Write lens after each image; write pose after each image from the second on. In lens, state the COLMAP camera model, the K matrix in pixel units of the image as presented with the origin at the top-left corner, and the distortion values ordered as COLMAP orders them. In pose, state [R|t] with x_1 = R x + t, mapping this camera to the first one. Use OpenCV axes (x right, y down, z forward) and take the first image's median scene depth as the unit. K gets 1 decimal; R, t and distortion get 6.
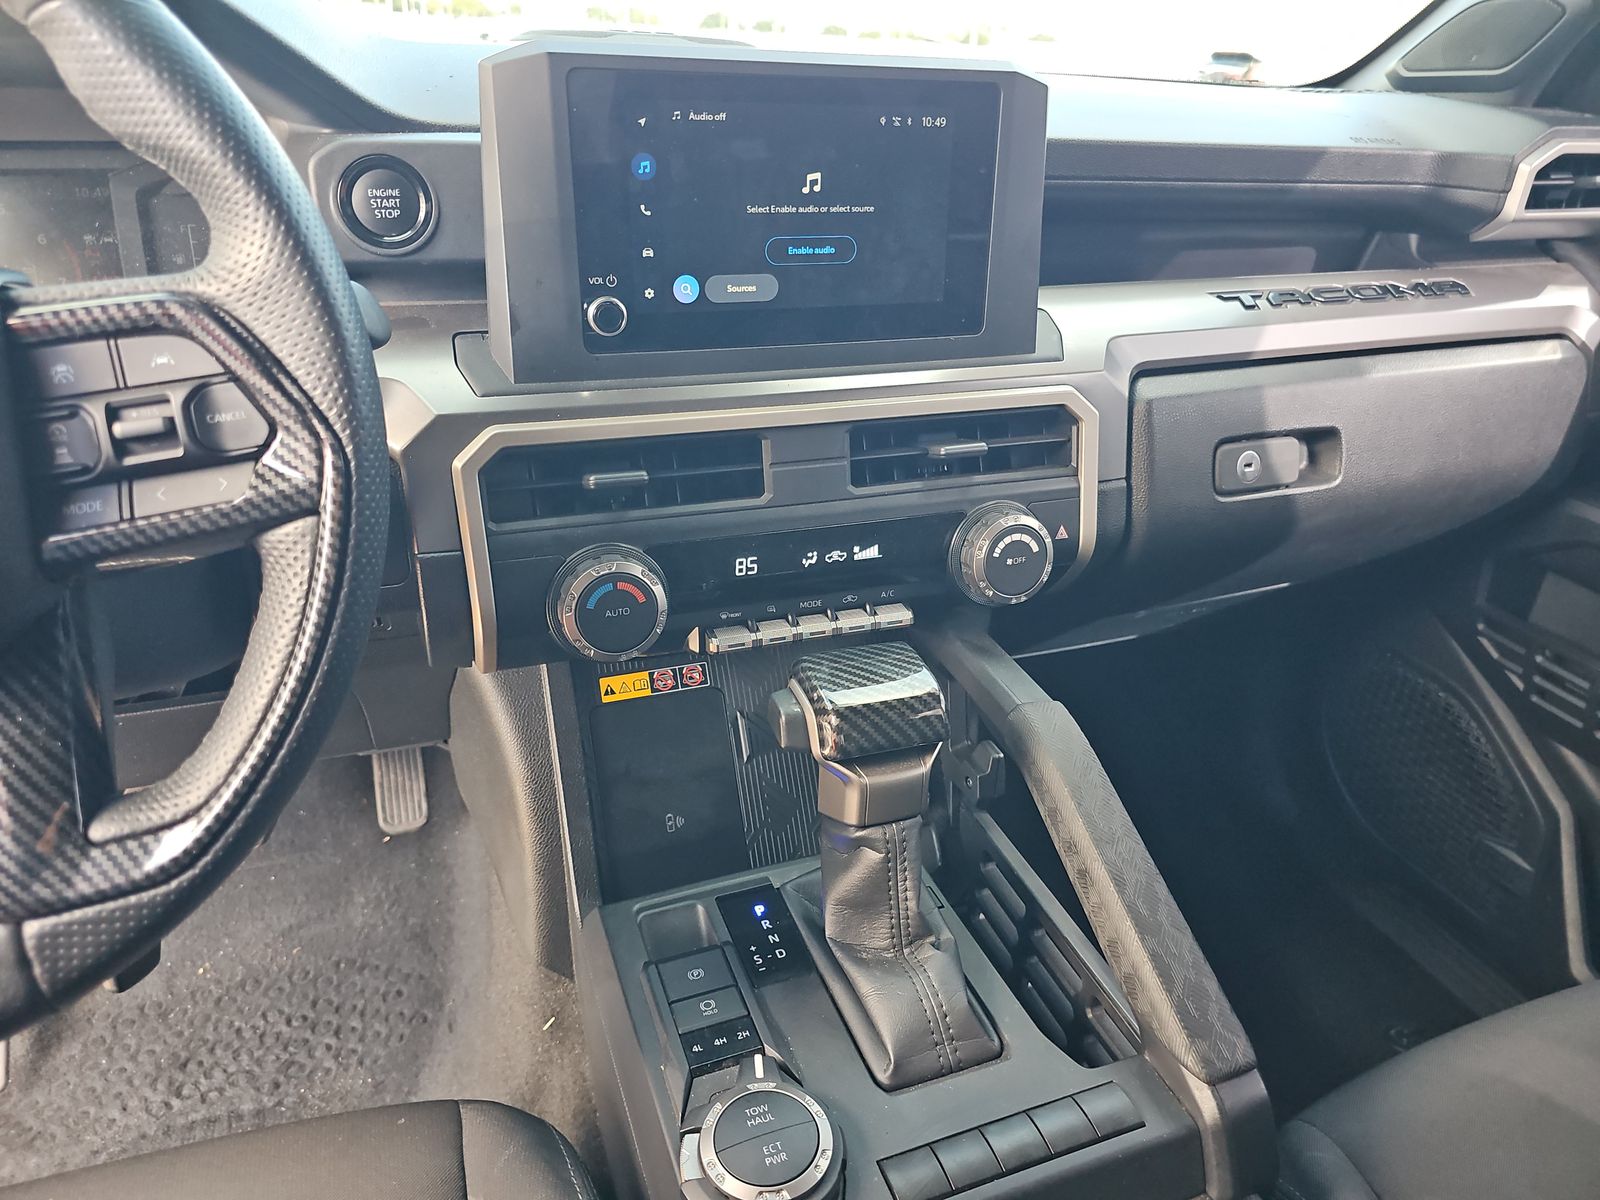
lens RADIAL K [[1059.8, 0, 801.7], [0, 1059.8, 599.6], [0, 0, 1]] dist [-0.008107, -0.029049]
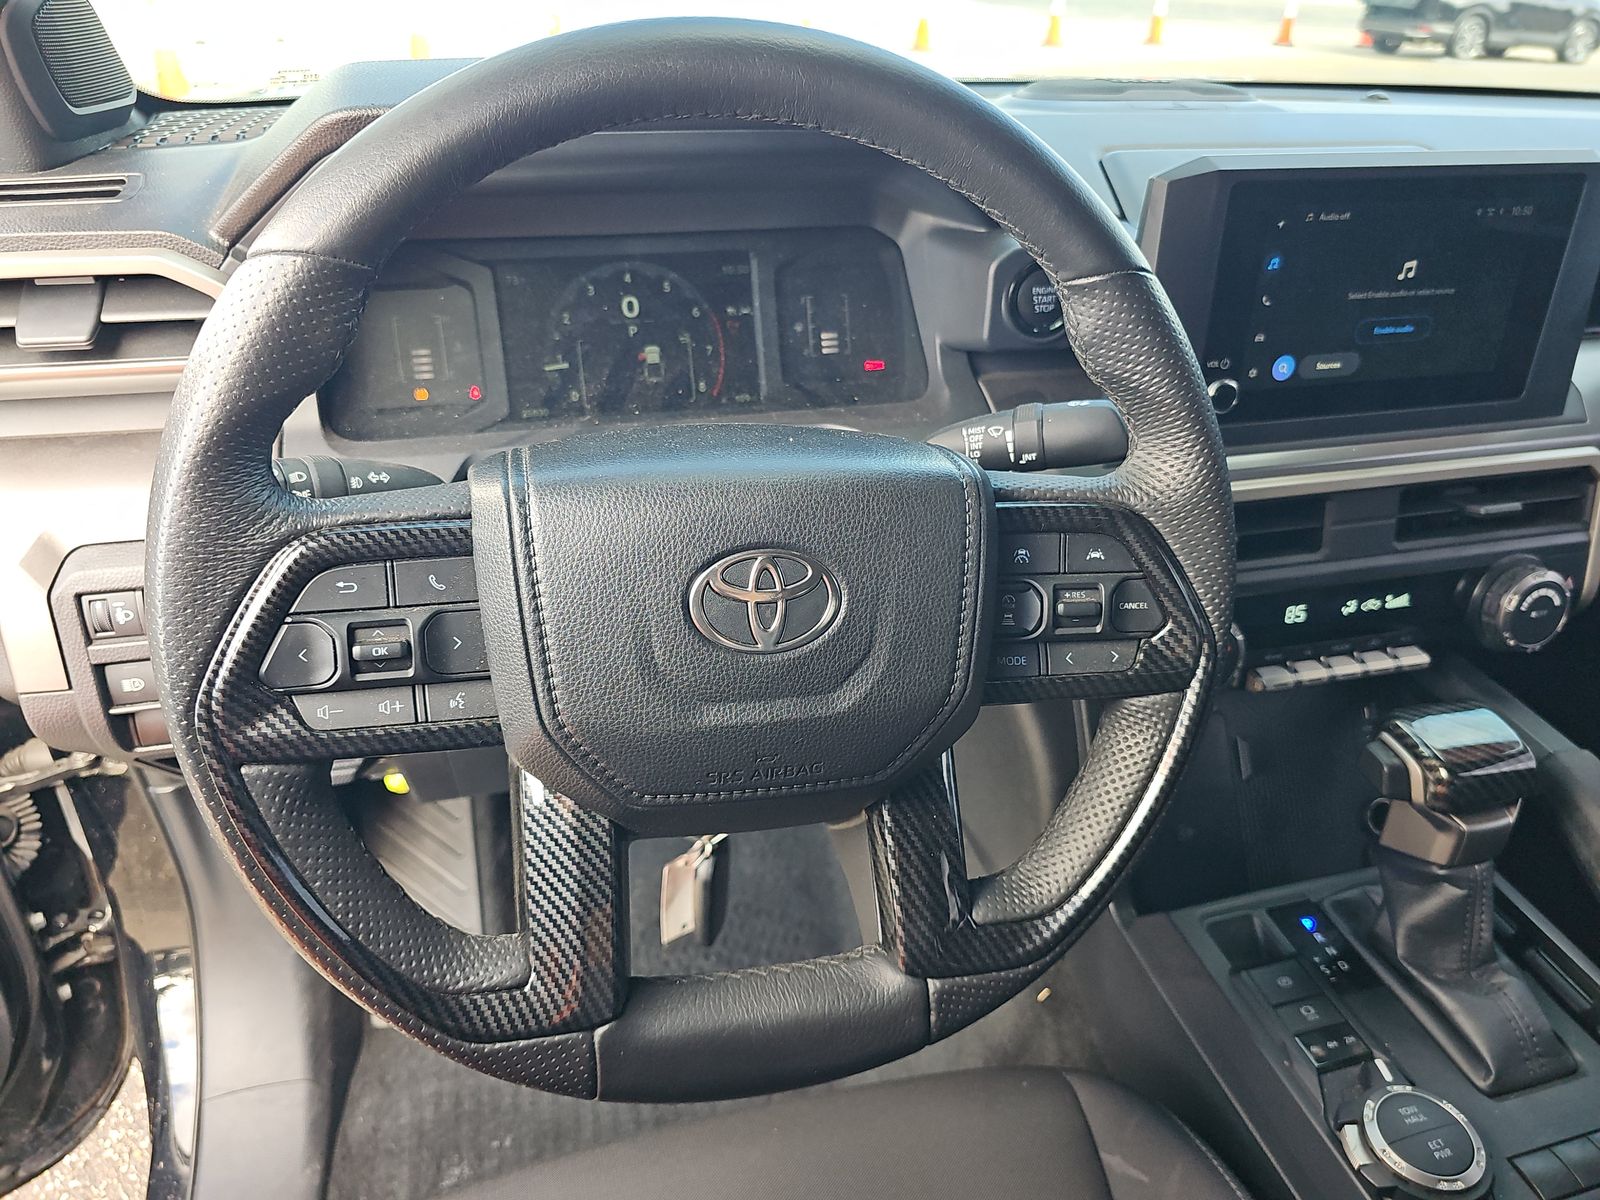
lens RADIAL K [[1059.8, 0, 795.4], [0, 1059.8, 599.1], [0, 0, 1]] dist [-0.008107, -0.029049]
pose [[0.990893, 0.038758, -0.128951, -0.437087], [-0.030116, 0.997210, 0.068307, -0.108477], [0.131238, -0.063802, 0.989296, -0.155577]]
